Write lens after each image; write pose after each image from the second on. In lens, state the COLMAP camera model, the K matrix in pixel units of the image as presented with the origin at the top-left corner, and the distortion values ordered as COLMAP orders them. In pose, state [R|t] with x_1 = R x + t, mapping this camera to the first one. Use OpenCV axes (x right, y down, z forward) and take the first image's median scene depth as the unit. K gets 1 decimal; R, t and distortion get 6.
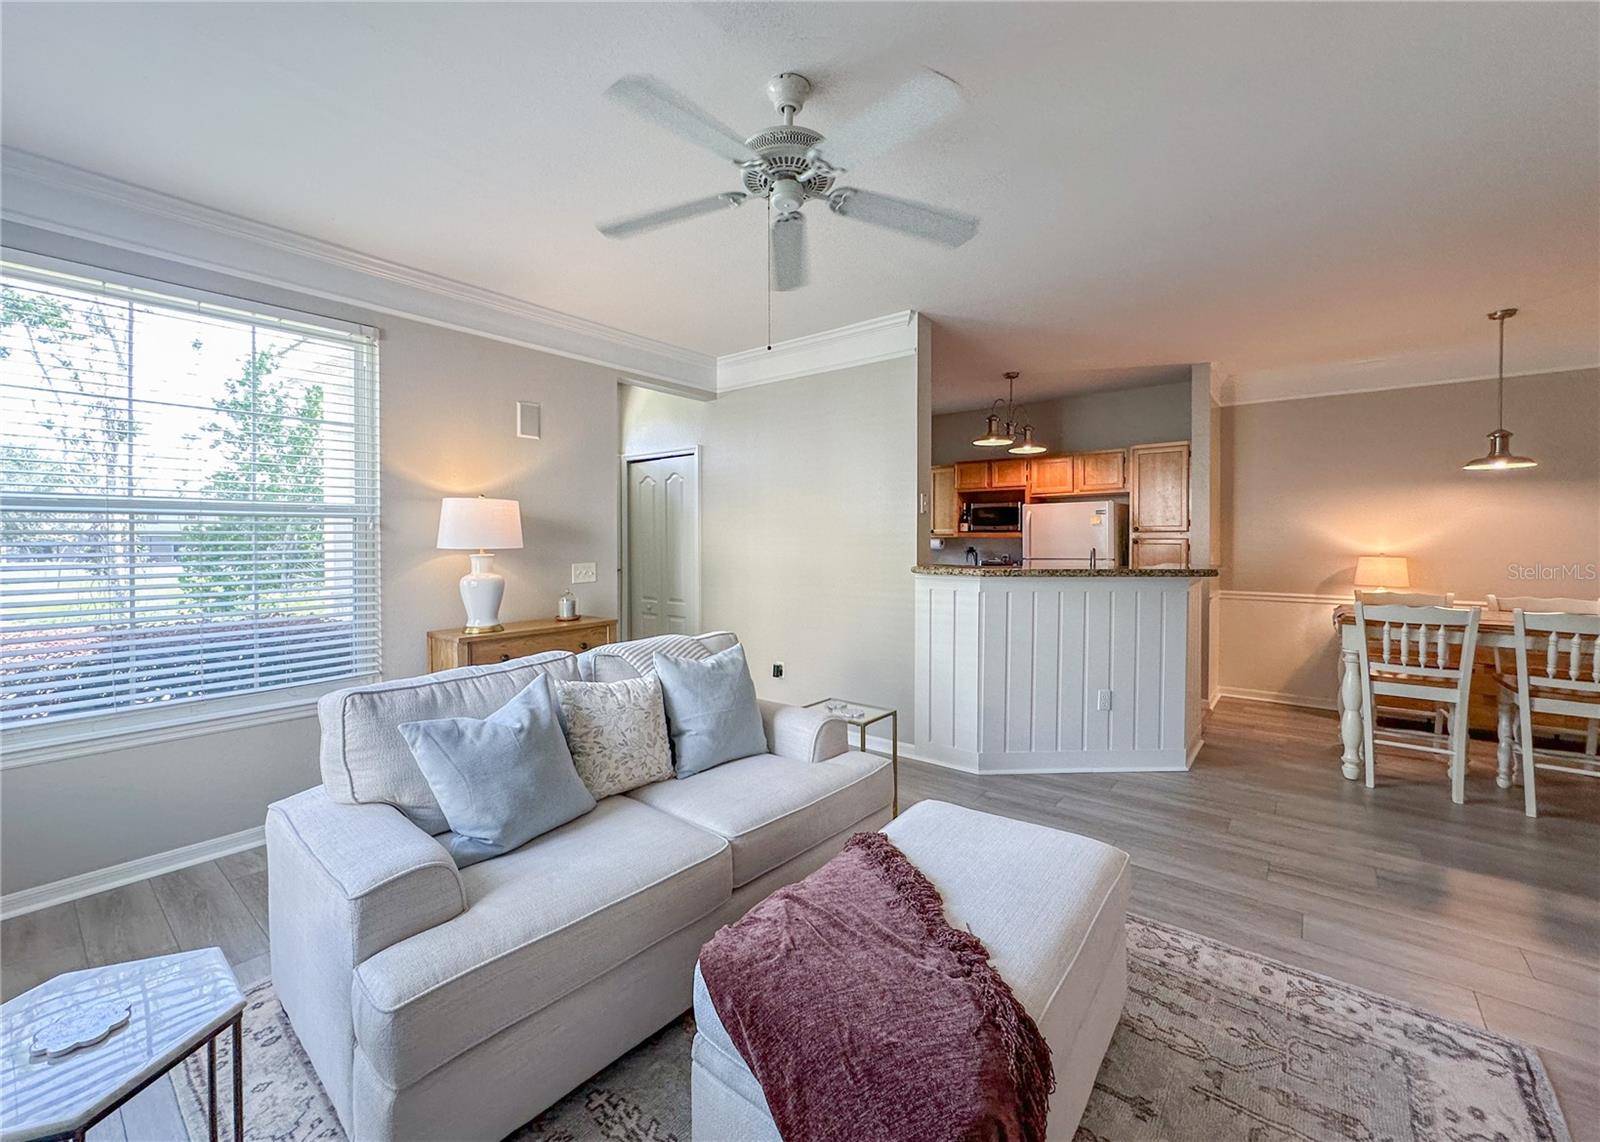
lens RADIAL K [[647.8, 0, 804.1], [0, 647.8, 544.6], [0, 0, 1]] dist [-0.000616, 0.000414]
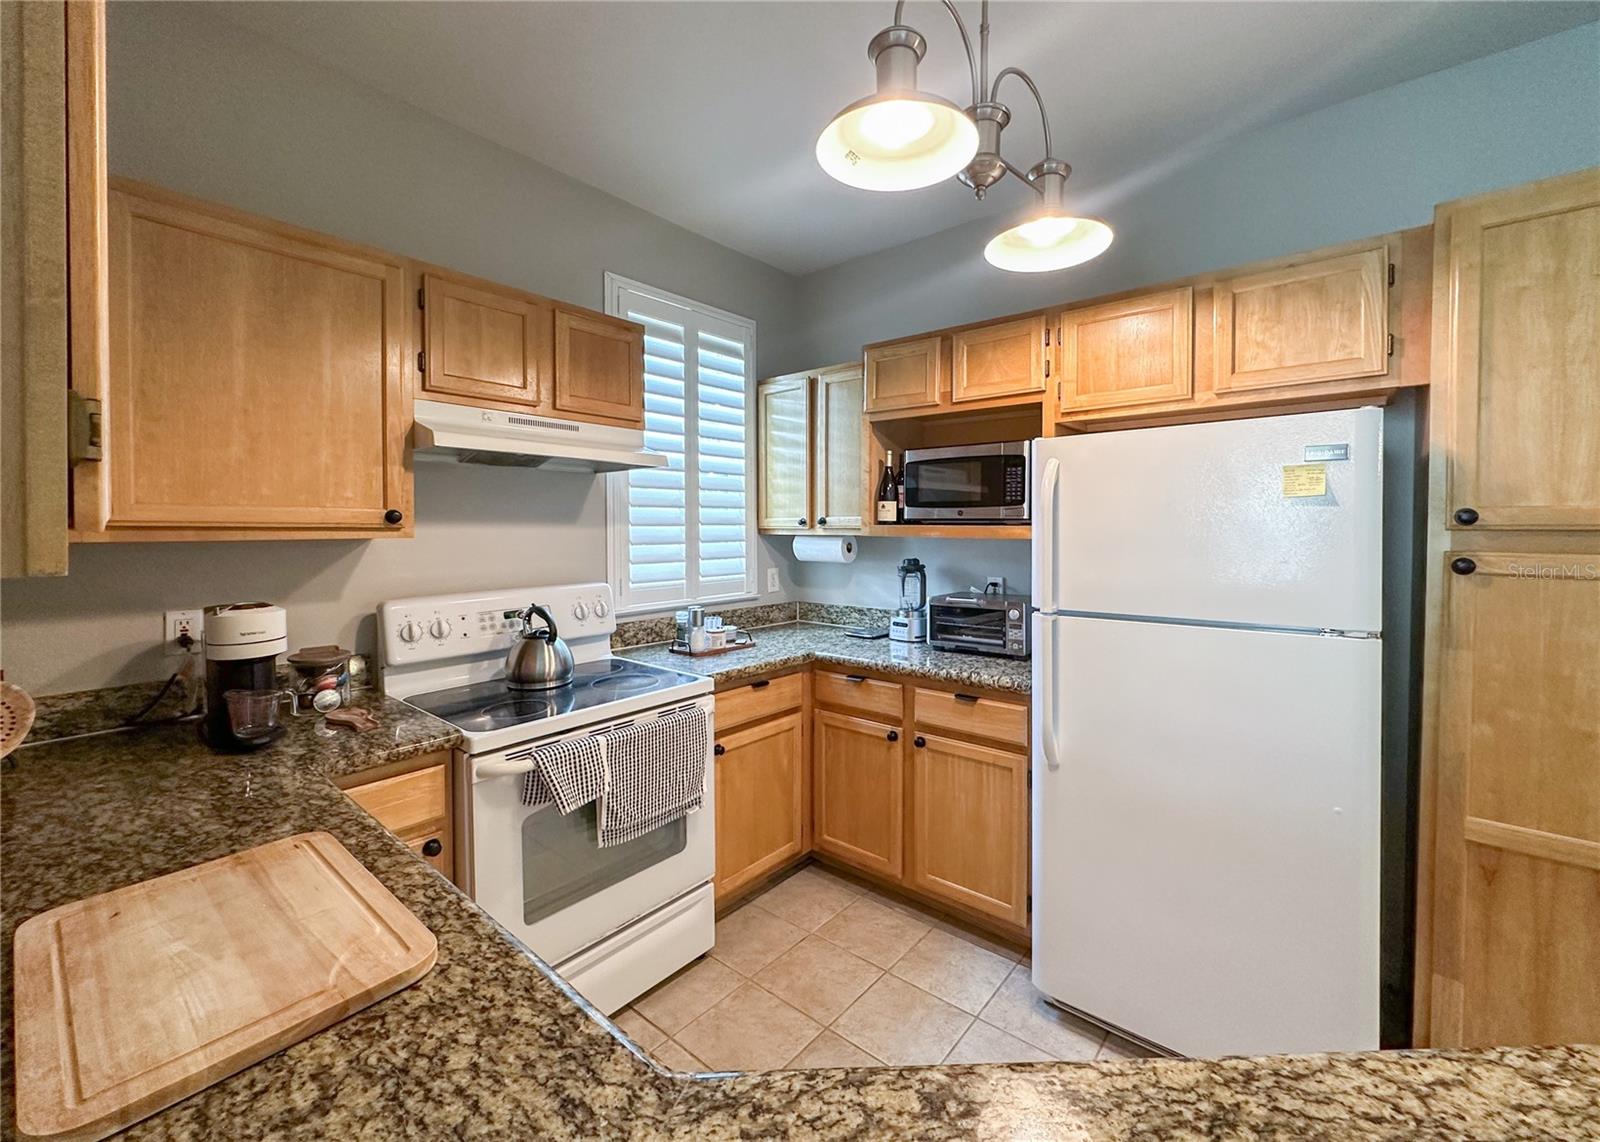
lens RADIAL K [[661.1, 0, 819.7], [0, 661.1, 536.9], [0, 0, 1]] dist [-0.004630, 0.000445]
pose [[0.999957, 0.002191, -0.008997, 0.388847], [-0.002115, 0.999962, 0.008465, -0.027049], [0.009016, -0.008446, 0.999924, 1.116249]]
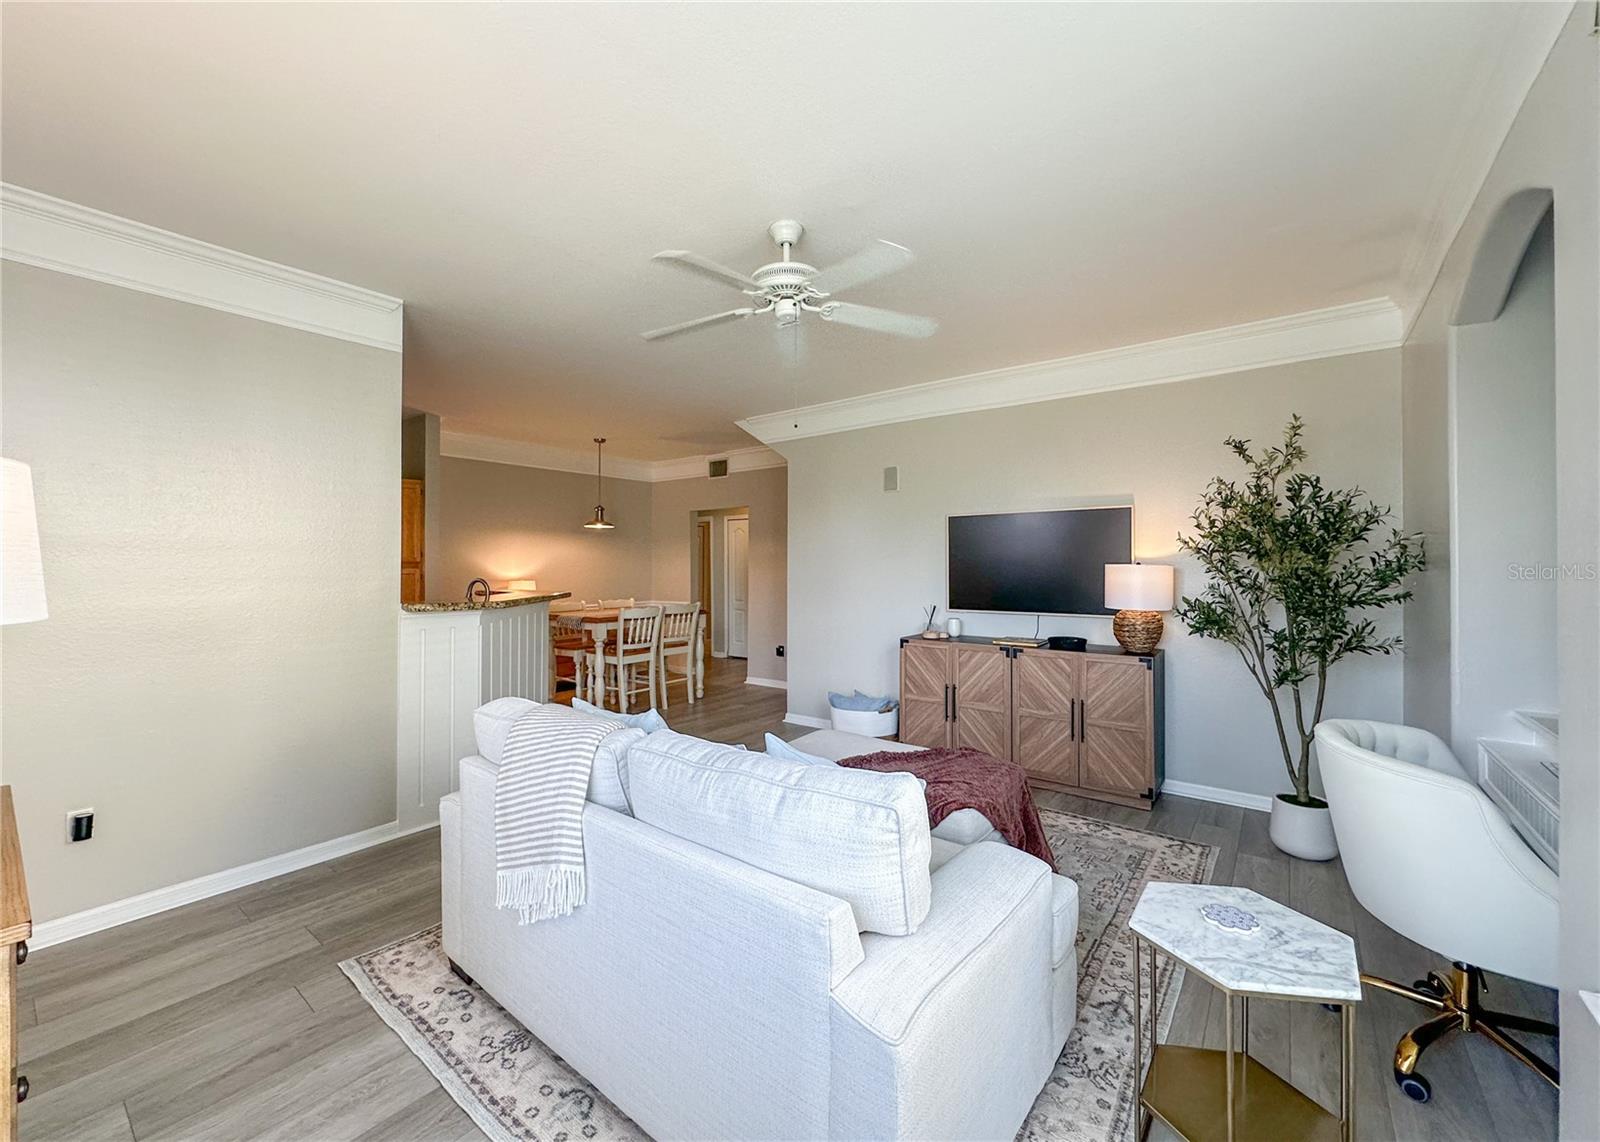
lens RADIAL K [[636.9, 0, 773.9], [0, 636.9, 560.3], [0, 0, 1]] dist [-0.002420, -0.000086]
pose [[0.006785, 0.007518, 0.999949, -0.716088], [0.010441, 0.999917, -0.007588, -0.013253], [-0.999922, 0.010492, 0.006706, 0.569078]]
